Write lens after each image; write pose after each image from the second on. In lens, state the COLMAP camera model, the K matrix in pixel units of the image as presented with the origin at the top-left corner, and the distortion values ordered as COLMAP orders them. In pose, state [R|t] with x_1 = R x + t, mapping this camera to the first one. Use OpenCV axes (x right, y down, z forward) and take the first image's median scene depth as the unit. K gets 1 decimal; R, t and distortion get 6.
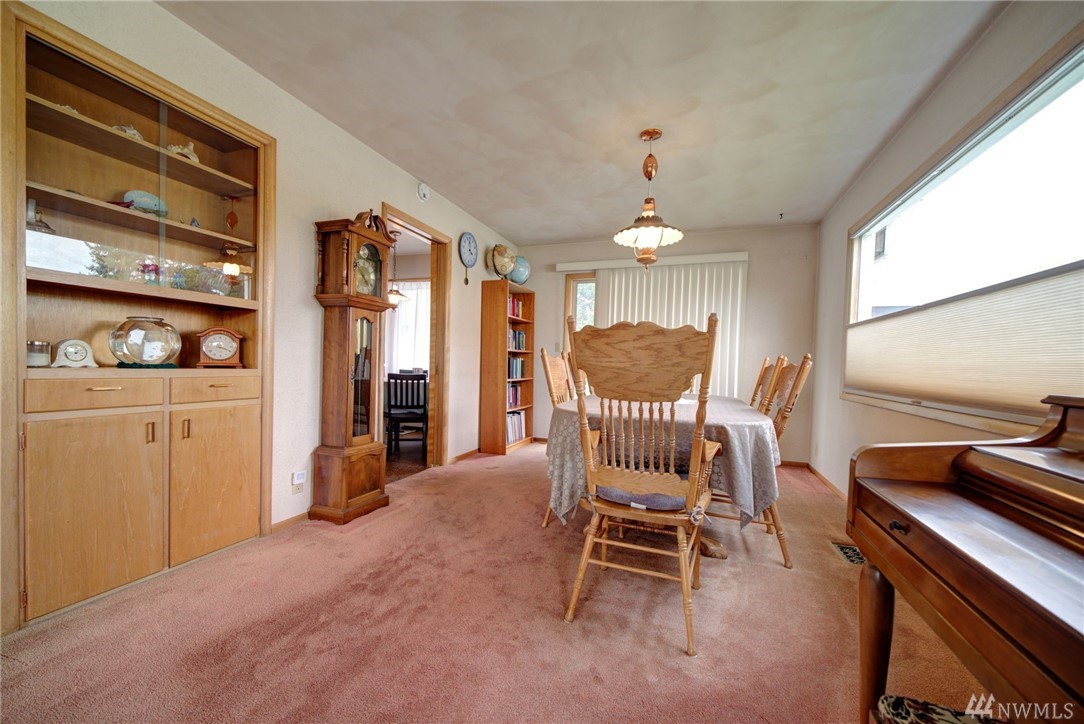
lens RADIAL K [[415.4, 0, 536.8], [0, 415.4, 360.0], [0, 0, 1]] dist [0.000298, 0.000029]
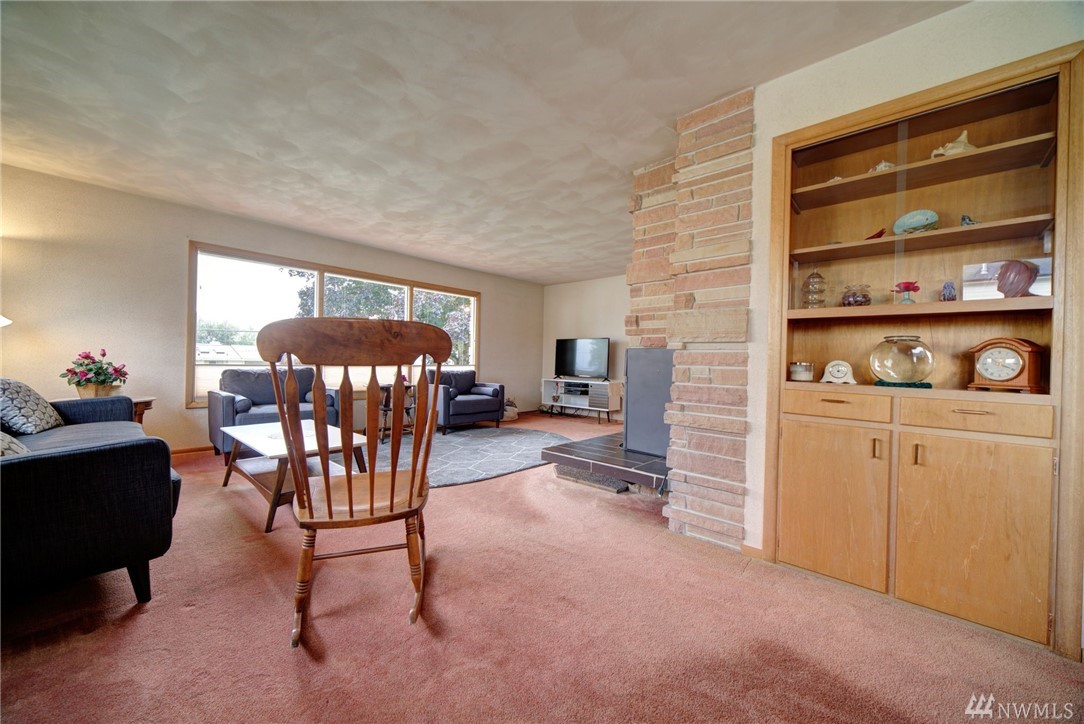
lens RADIAL K [[399.9, 0, 543.8], [0, 399.9, 355.8], [0, 0, 1]] dist [-0.000901, -0.000112]
pose [[-0.353532, -0.052078, -0.933971, 0.262334], [-0.033432, 0.998515, -0.043023, 0.014947], [0.934825, 0.016015, -0.354748, 0.528115]]
